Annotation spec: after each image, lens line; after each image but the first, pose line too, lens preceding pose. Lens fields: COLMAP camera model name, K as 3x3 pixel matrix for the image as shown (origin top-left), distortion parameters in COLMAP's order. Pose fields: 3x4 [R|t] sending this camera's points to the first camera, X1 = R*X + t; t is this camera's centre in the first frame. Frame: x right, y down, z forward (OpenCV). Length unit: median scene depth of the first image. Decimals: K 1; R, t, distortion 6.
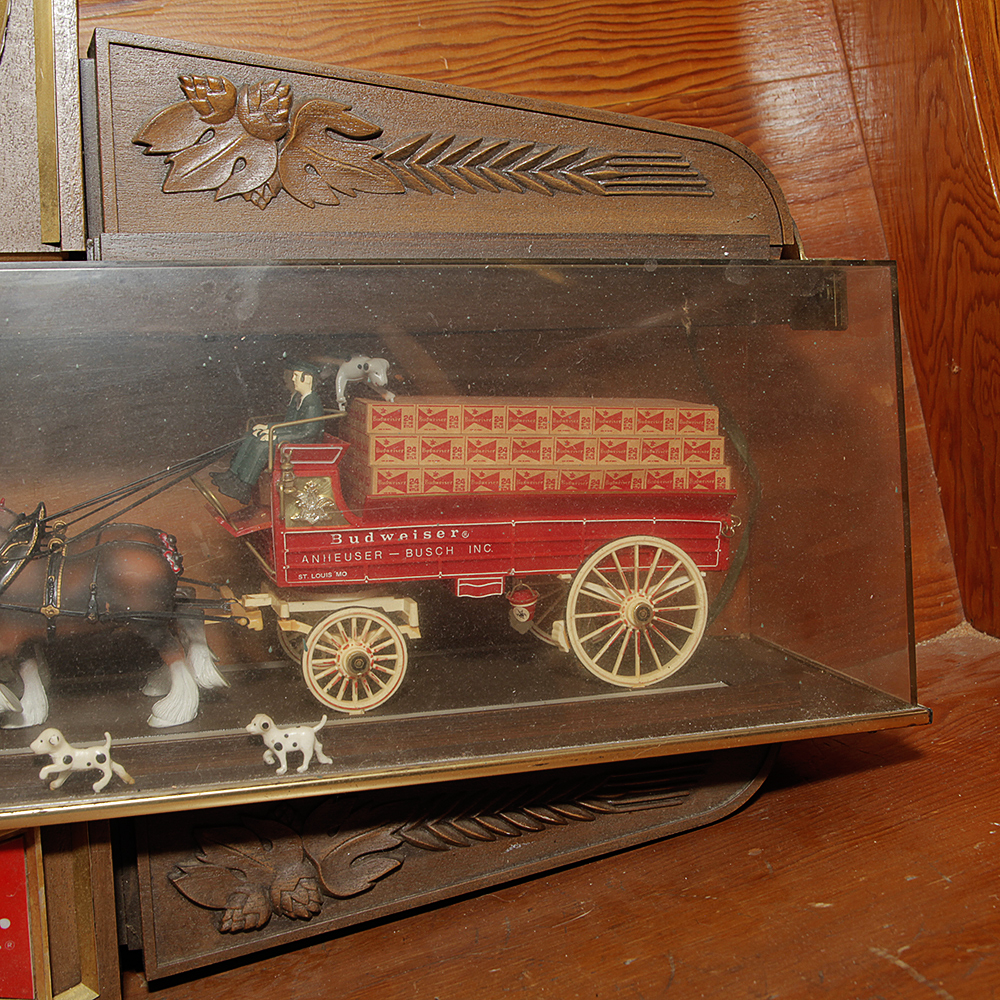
lens RADIAL K [[1457.5, 0, 500.0], [0, 1457.5, 500.0], [0, 0, 1]] dist [-0.104384, 0.091983]
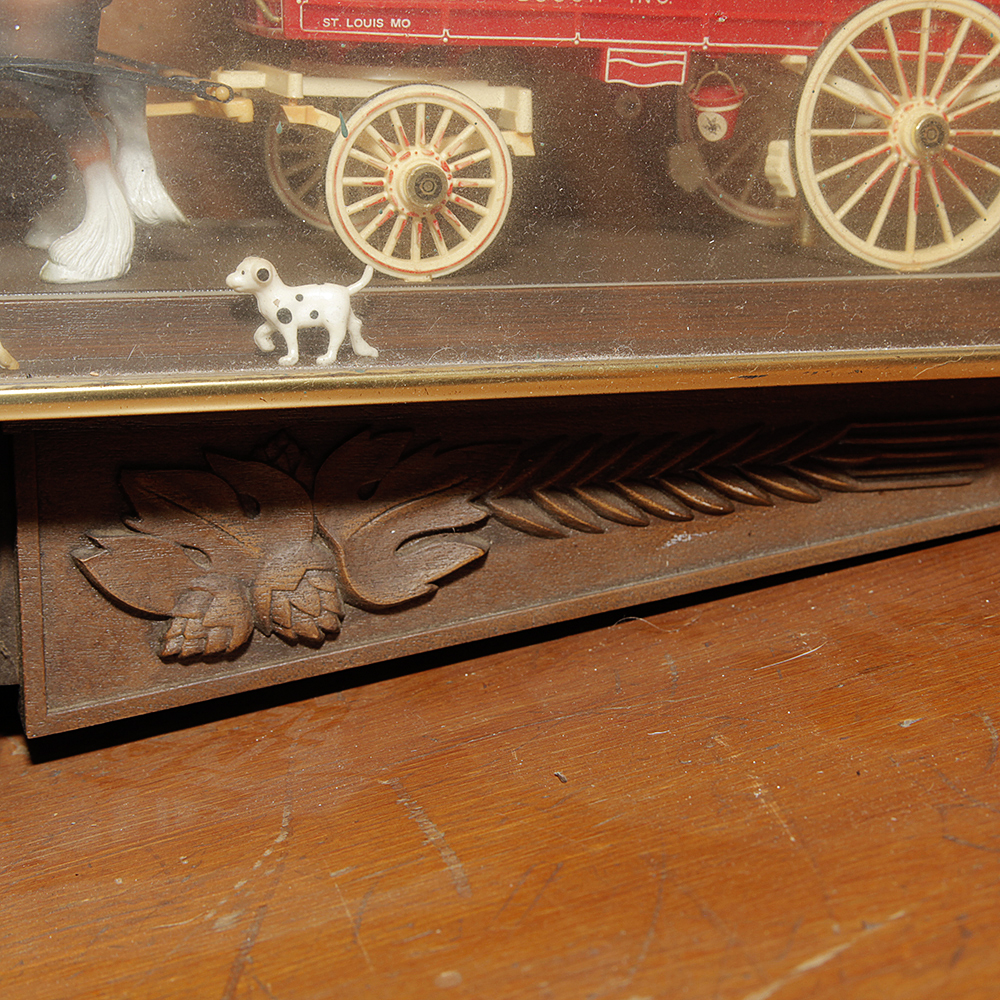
lens RADIAL K [[2116.0, 0, 500.0], [0, 2116.0, 500.0], [0, 0, 1]] dist [-0.001364, 0.127909]
pose [[0.998979, 0.042785, 0.014529, -0.075751], [-0.044275, 0.991085, 0.125660, 0.127527], [-0.009023, -0.126175, 0.991967, 0.186309]]
